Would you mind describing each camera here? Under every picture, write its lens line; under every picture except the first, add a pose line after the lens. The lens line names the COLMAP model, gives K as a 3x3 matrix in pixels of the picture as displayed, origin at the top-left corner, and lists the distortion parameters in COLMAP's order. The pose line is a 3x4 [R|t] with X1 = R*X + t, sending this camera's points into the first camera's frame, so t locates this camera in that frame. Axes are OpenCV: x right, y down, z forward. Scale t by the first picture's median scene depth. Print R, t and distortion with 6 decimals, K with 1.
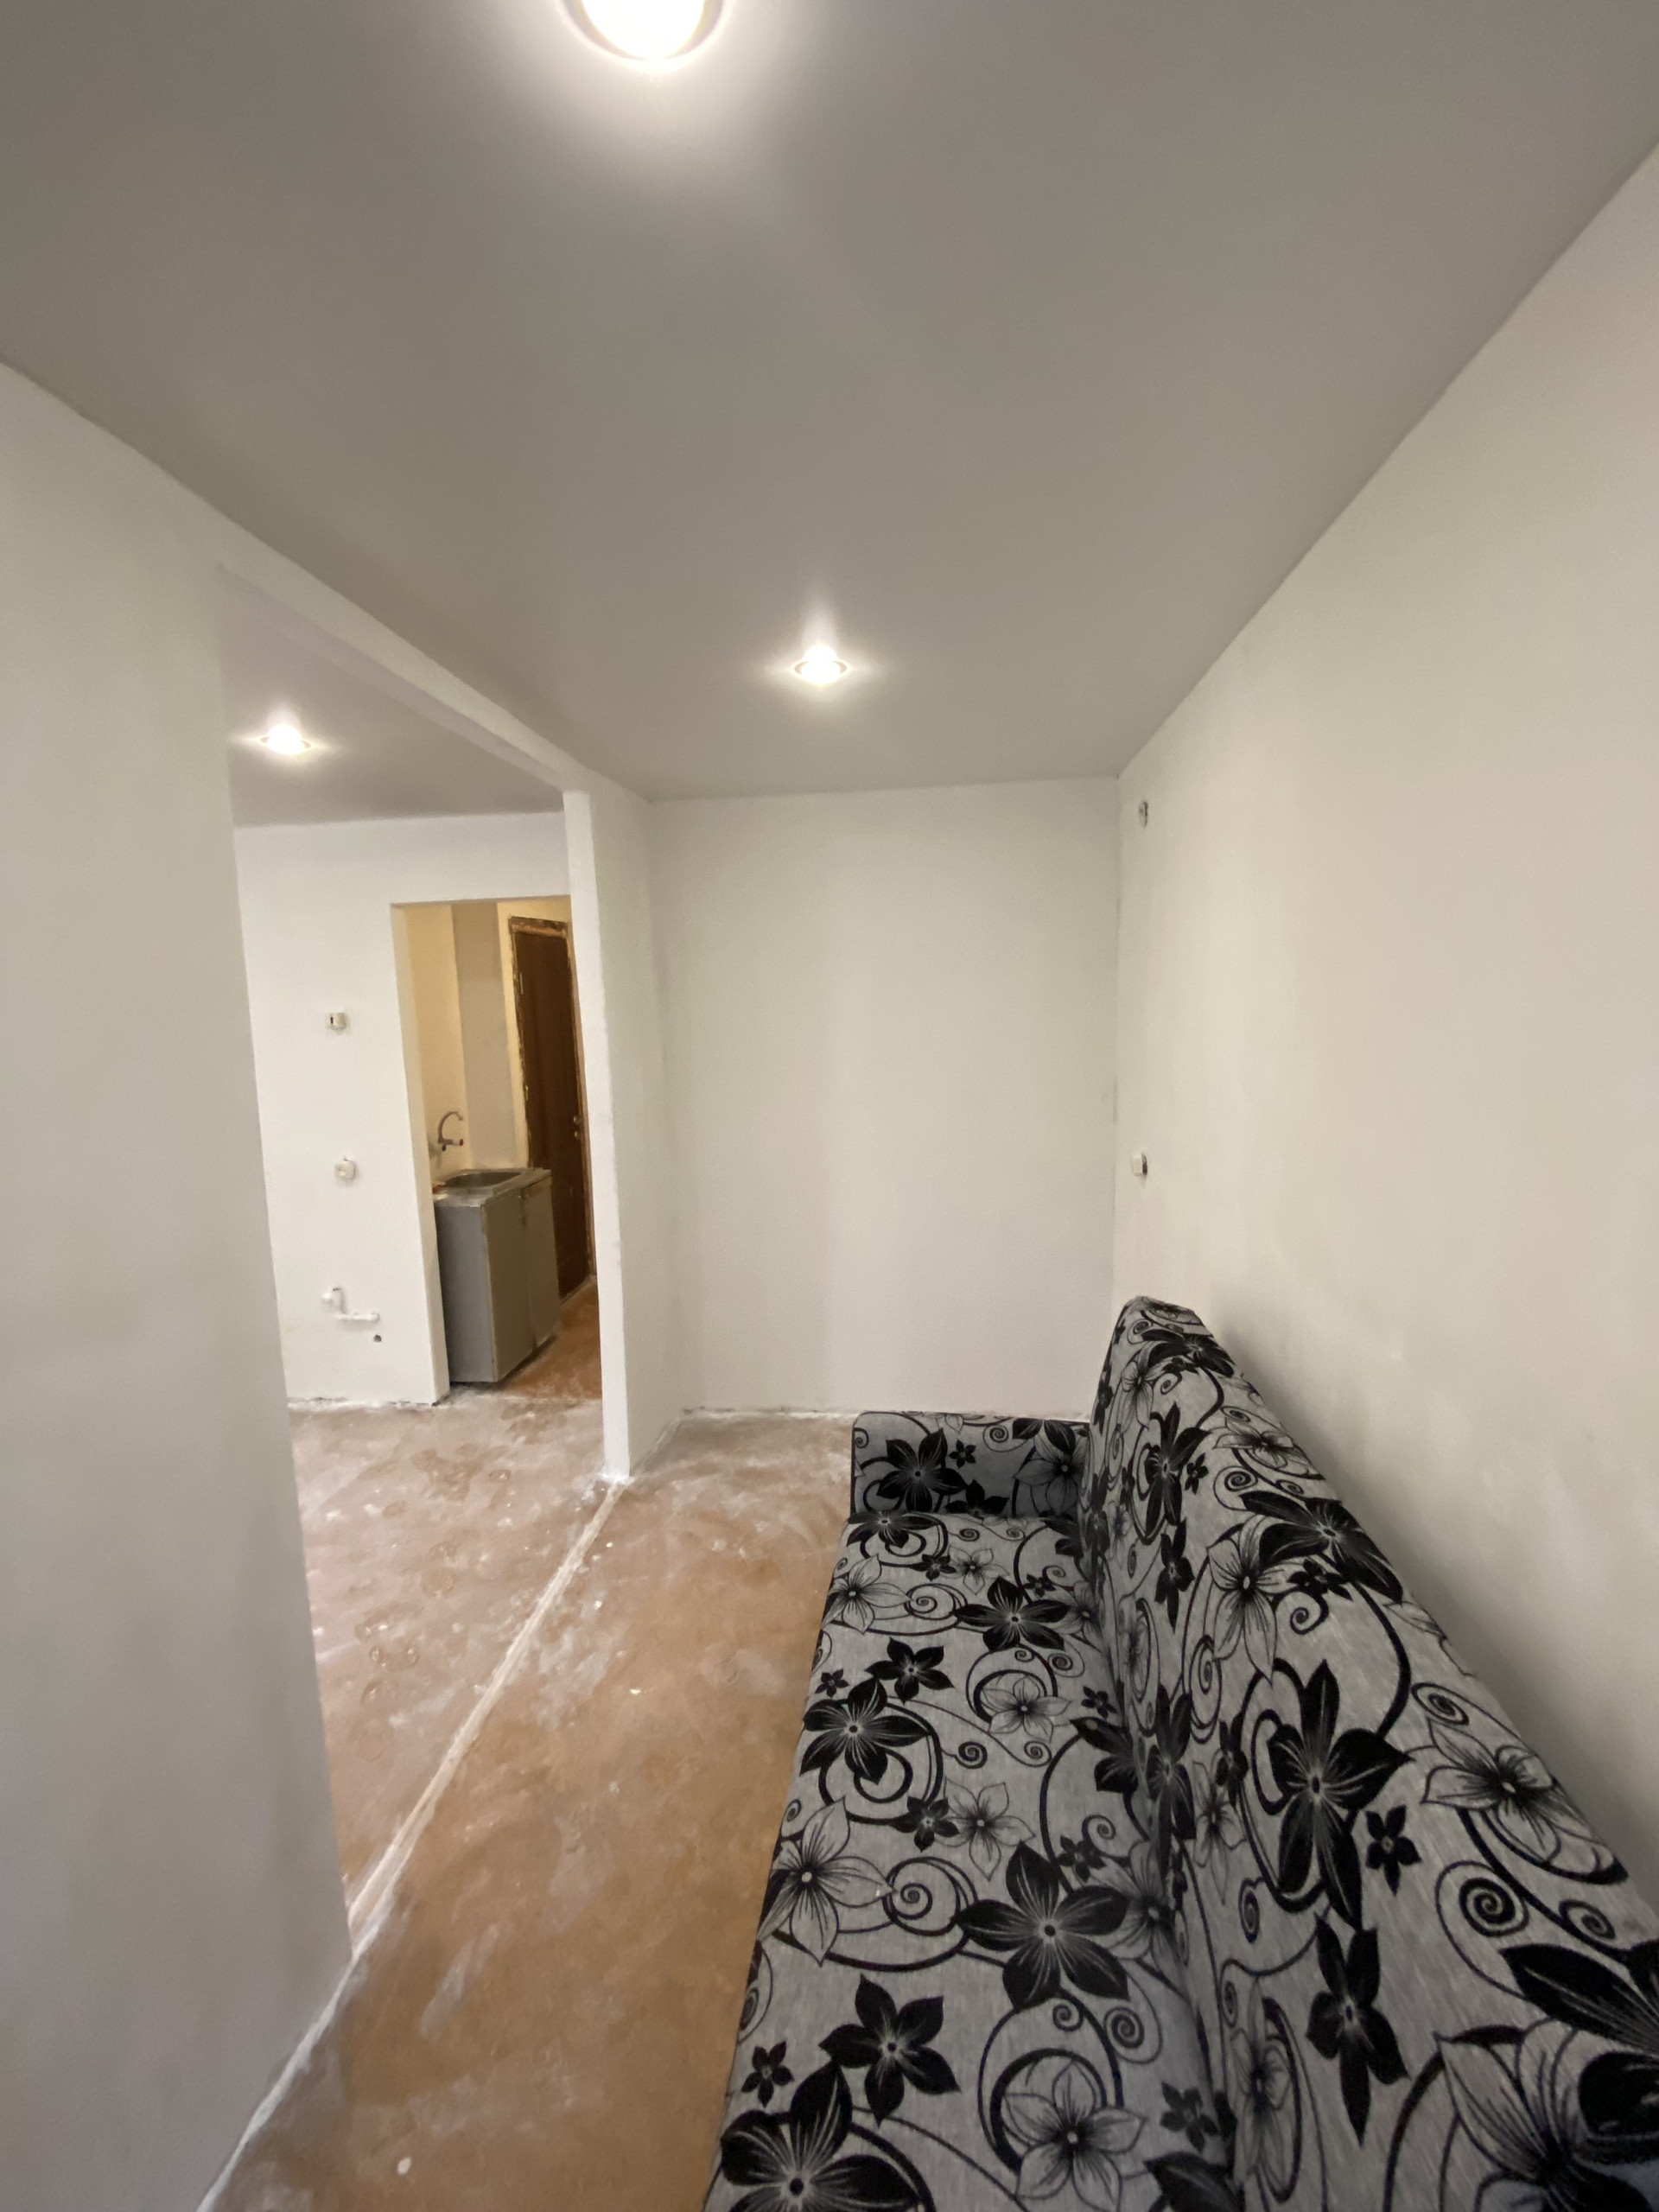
lens RADIAL K [[904.9, 0, 834.1], [0, 904.9, 1102.2], [0, 0, 1]] dist [0.017604, -0.018480]
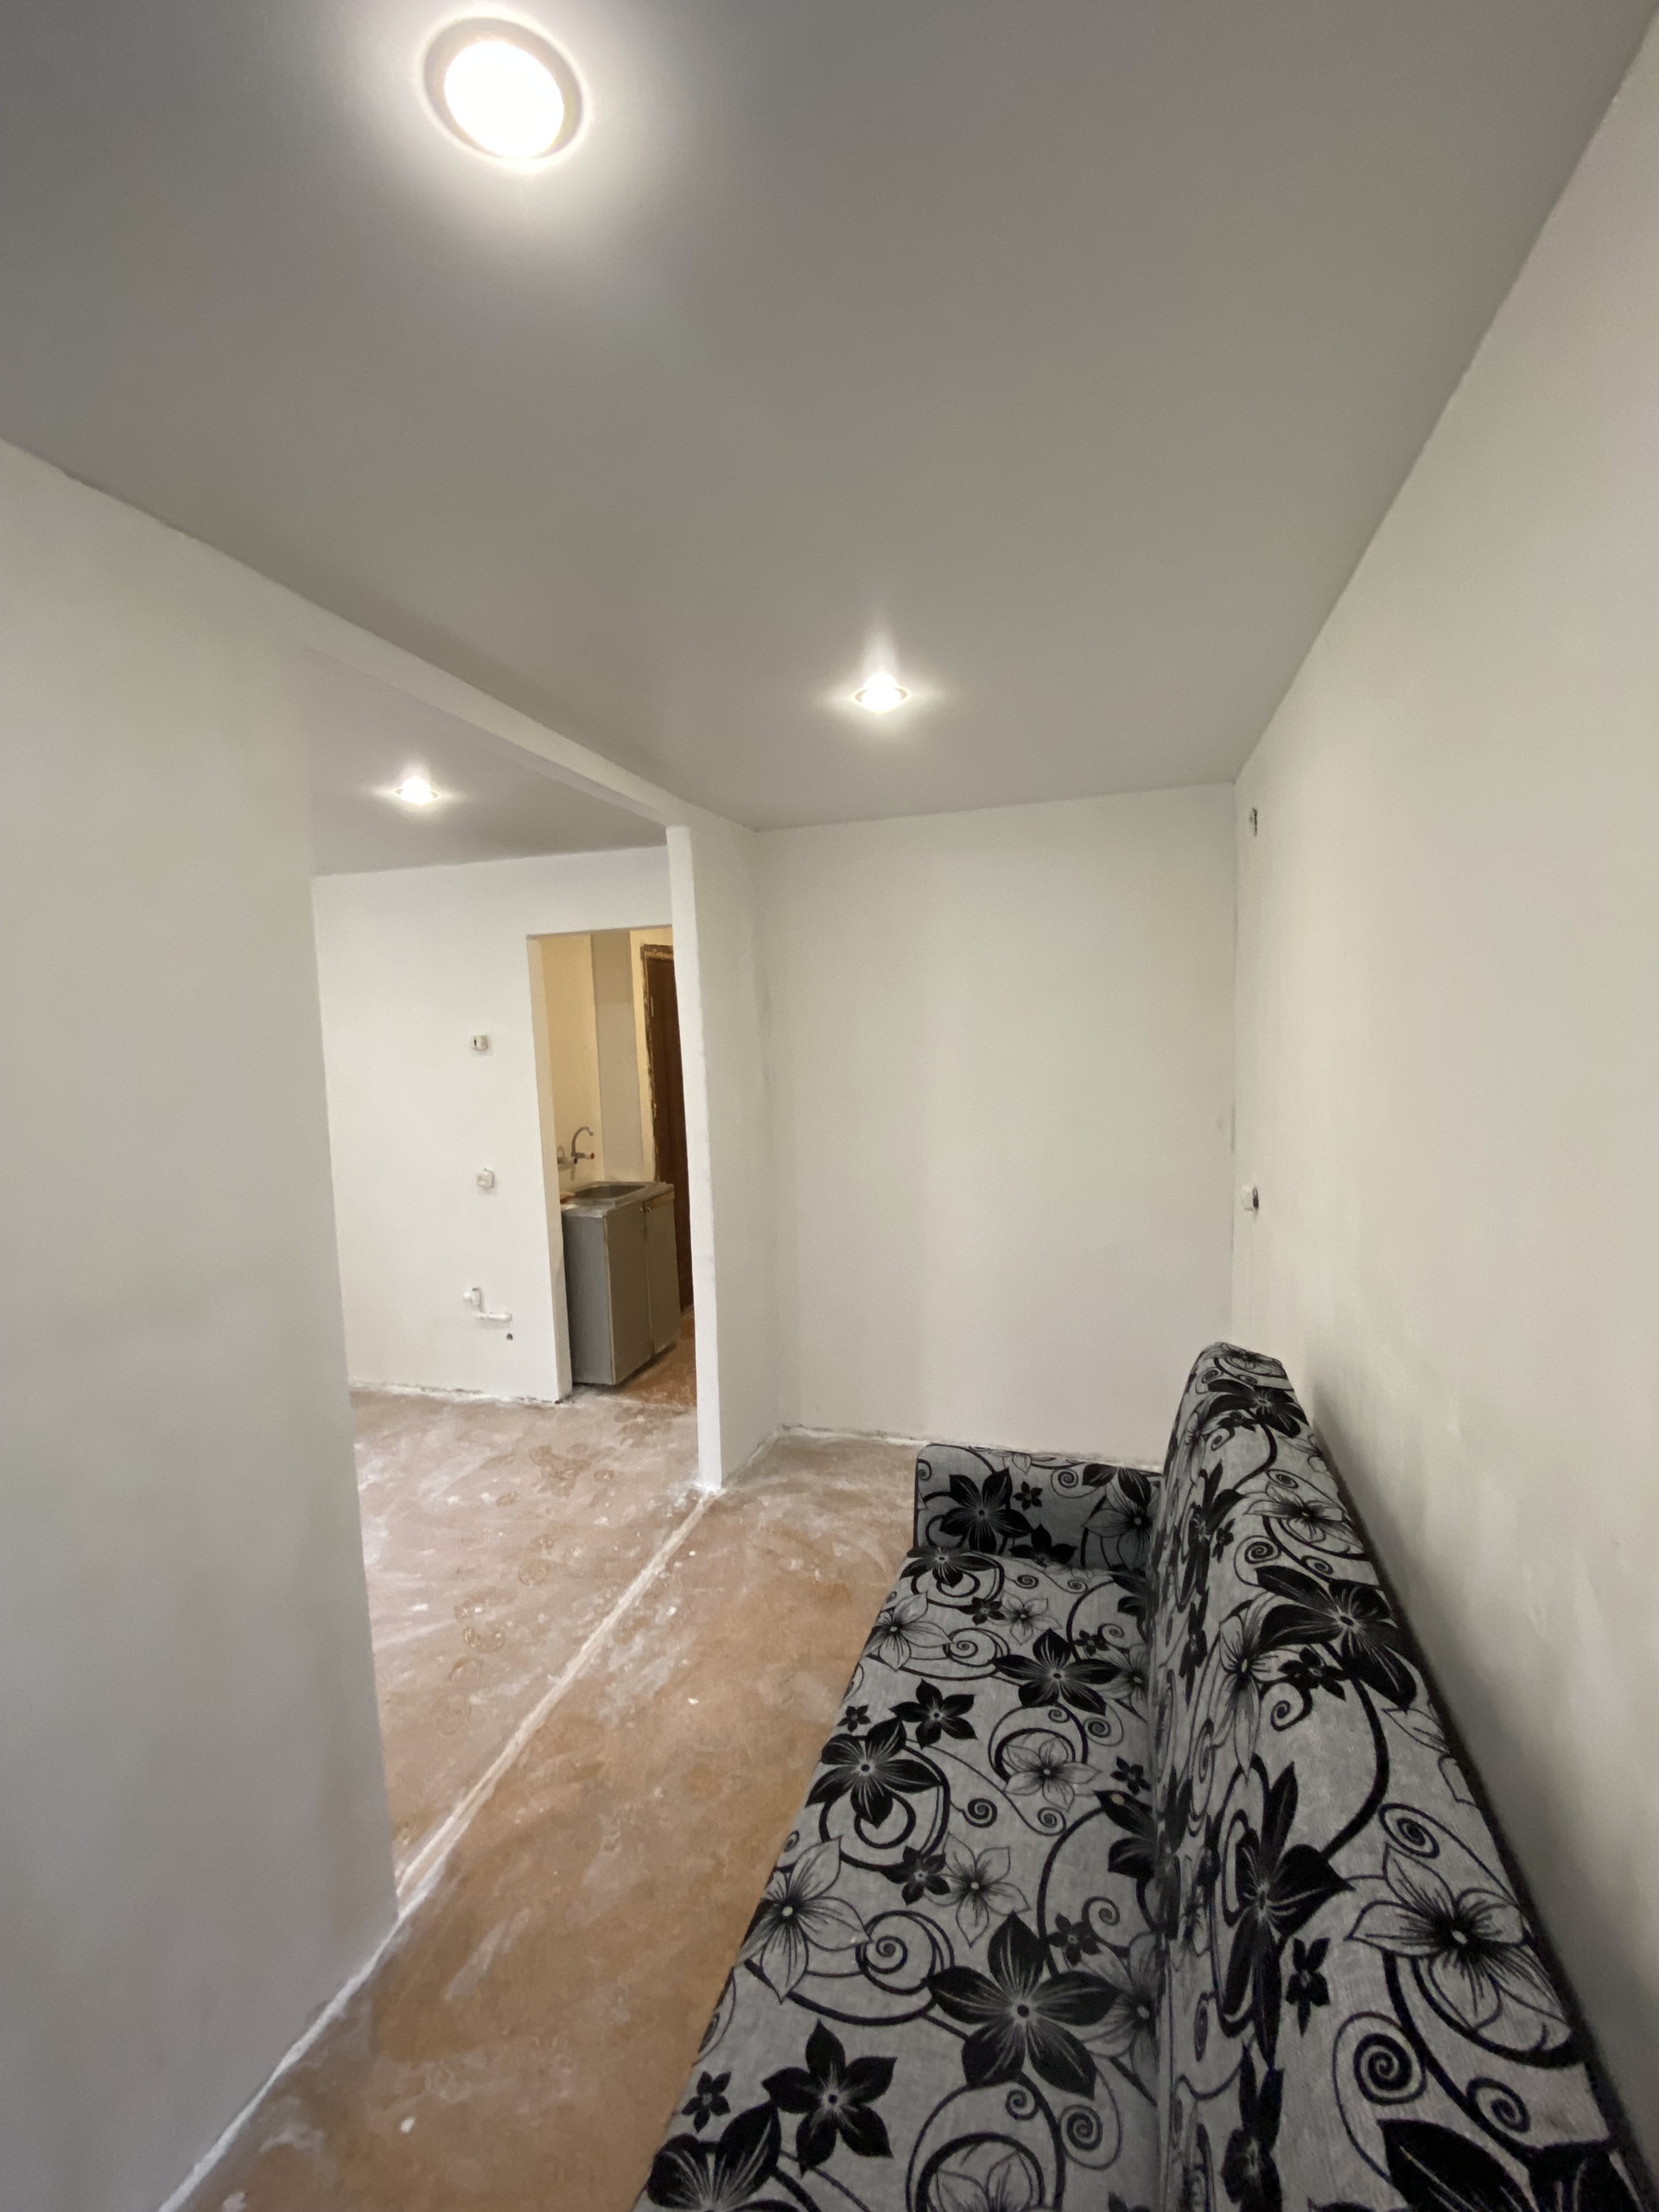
lens RADIAL K [[904.9, 0, 835.6], [0, 904.9, 1102.4], [0, 0, 1]] dist [0.017604, -0.018480]
pose [[0.983770, 0.013256, -0.178941, 0.150416], [-0.016942, 0.999674, -0.019091, -0.009162], [0.178630, 0.021812, 0.983675, 0.012534]]
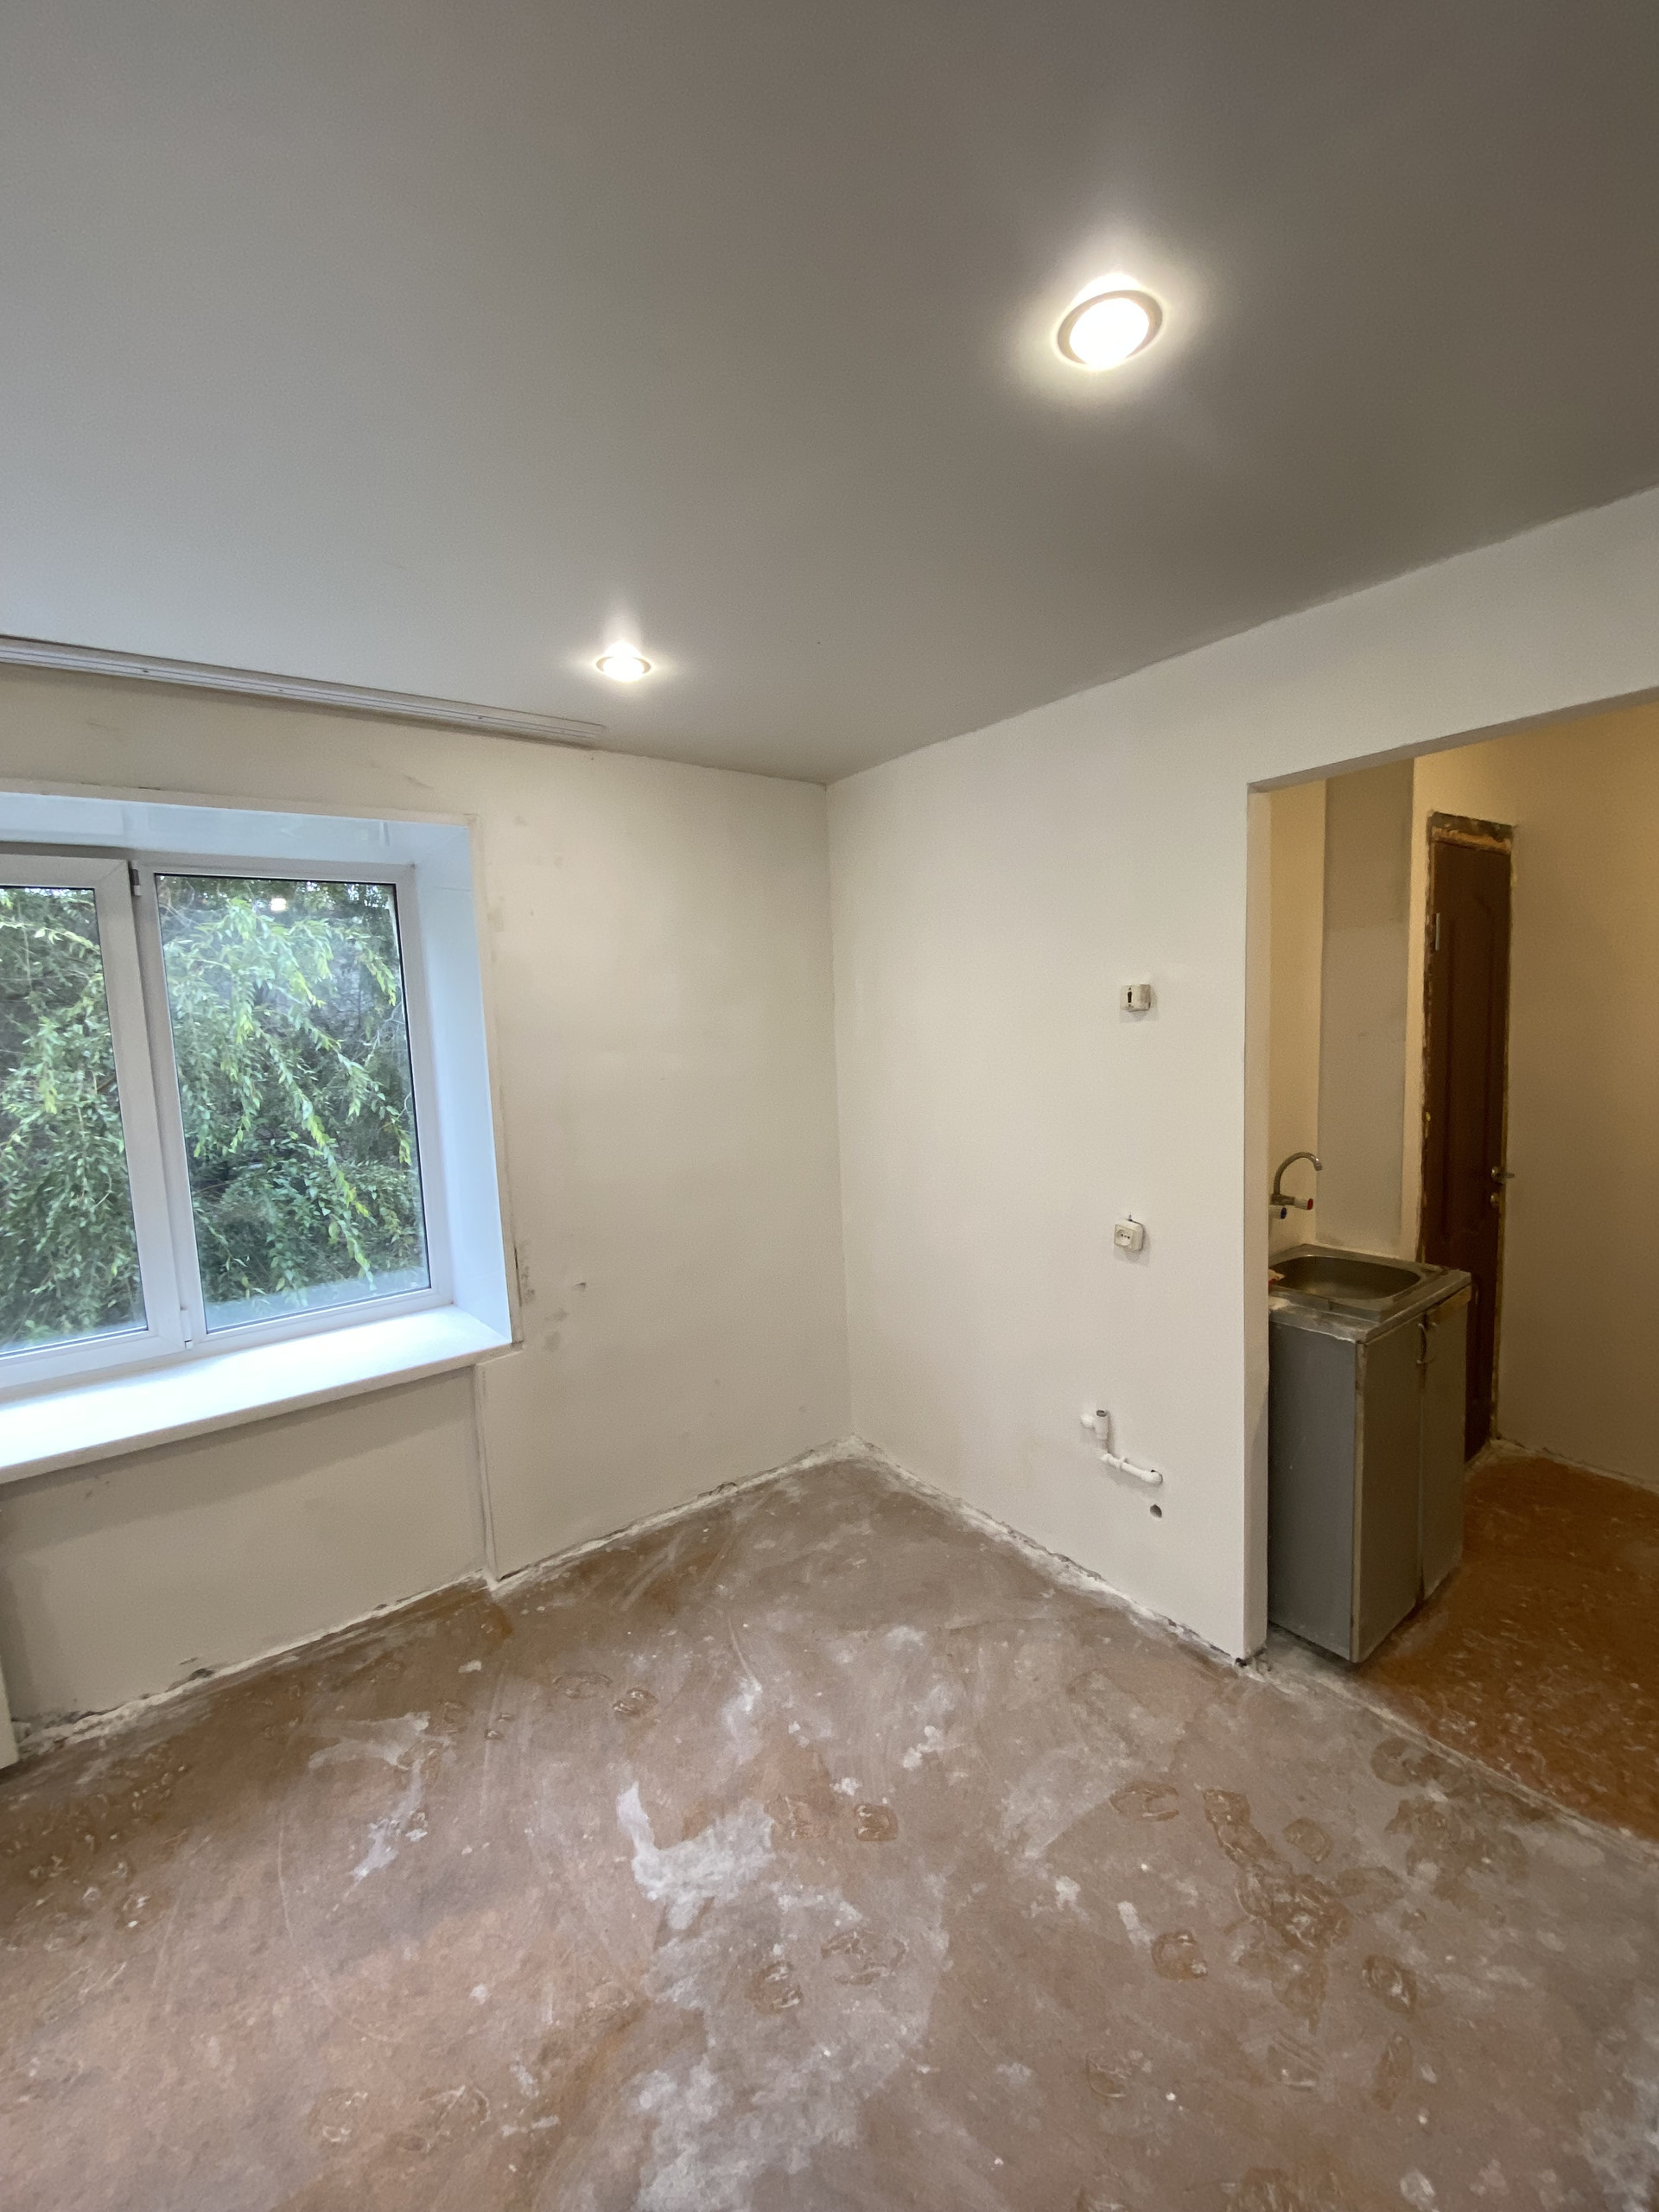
lens RADIAL K [[904.9, 0, 831.0], [0, 904.9, 1112.2], [0, 0, 1]] dist [0.017604, -0.018480]
pose [[0.695557, 0.080690, -0.713925, -0.536904], [-0.062653, 0.996700, 0.051609, -0.068034], [0.715734, 0.008833, 0.698317, 0.921823]]
